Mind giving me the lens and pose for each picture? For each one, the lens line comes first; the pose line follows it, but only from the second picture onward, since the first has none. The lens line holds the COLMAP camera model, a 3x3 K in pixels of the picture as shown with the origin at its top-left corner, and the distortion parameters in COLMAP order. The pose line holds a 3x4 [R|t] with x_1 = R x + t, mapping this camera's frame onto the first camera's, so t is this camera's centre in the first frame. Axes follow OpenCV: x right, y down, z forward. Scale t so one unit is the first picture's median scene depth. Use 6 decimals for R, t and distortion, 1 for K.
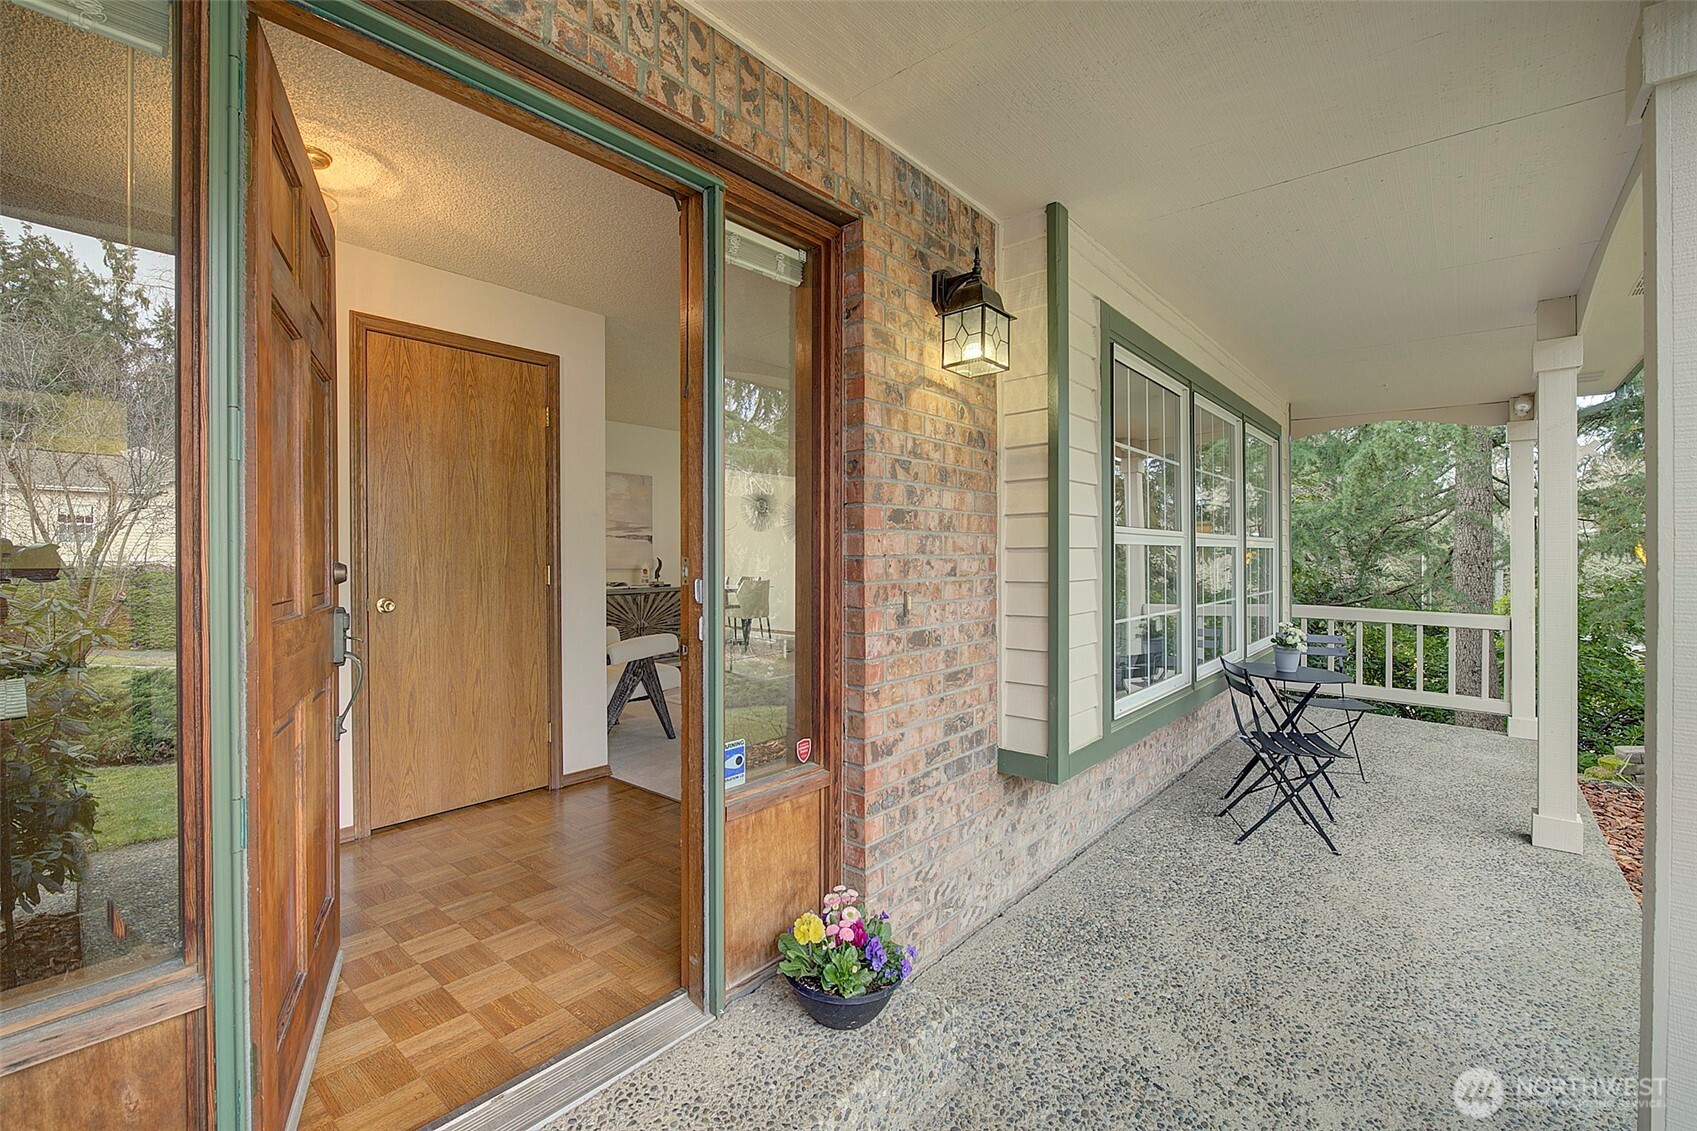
lens RADIAL K [[740.9, 0, 849.8], [0, 740.9, 560.7], [0, 0, 1]] dist [-0.003638, 0.001159]
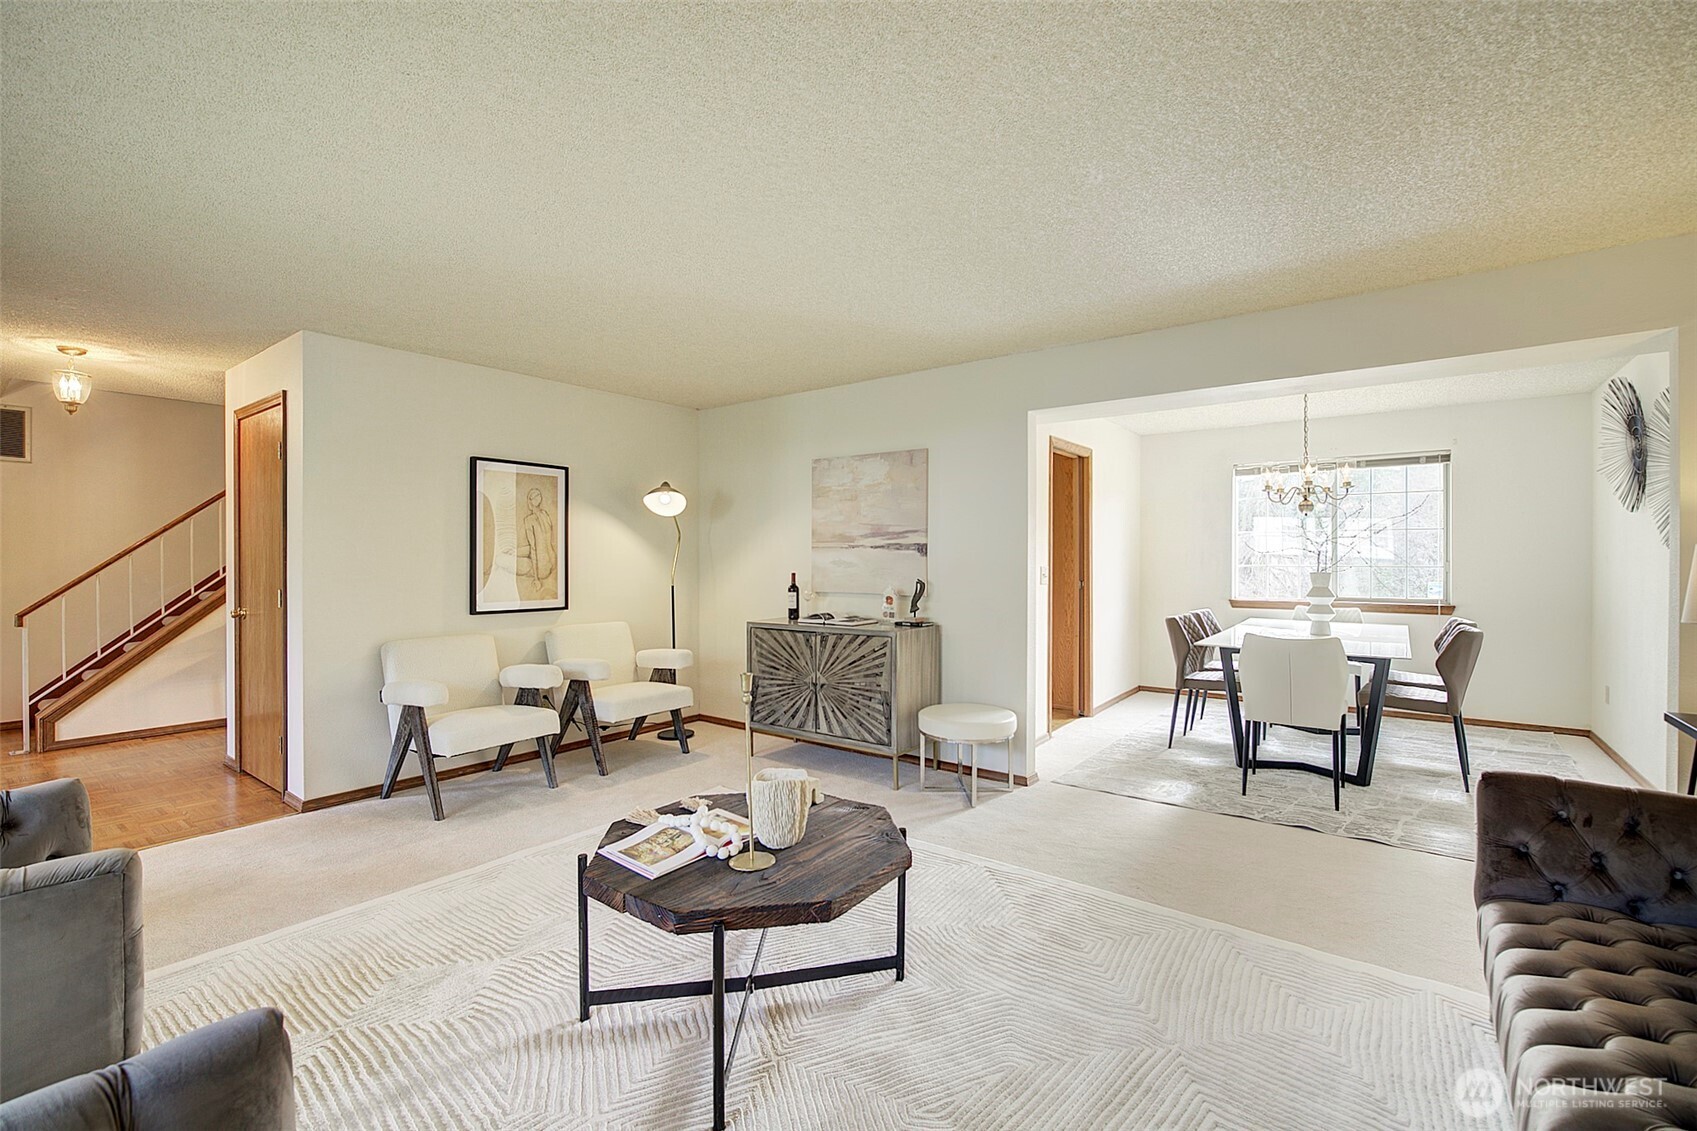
lens RADIAL K [[740.9, 0, 849.8], [0, 740.9, 560.7], [0, 0, 1]] dist [-0.003638, 0.001159]
pose [[0.068805, 0.008127, -0.997597, 0.361185], [-0.003650, 0.999962, 0.007894, -0.024434], [0.997623, 0.003098, 0.068832, 0.913153]]
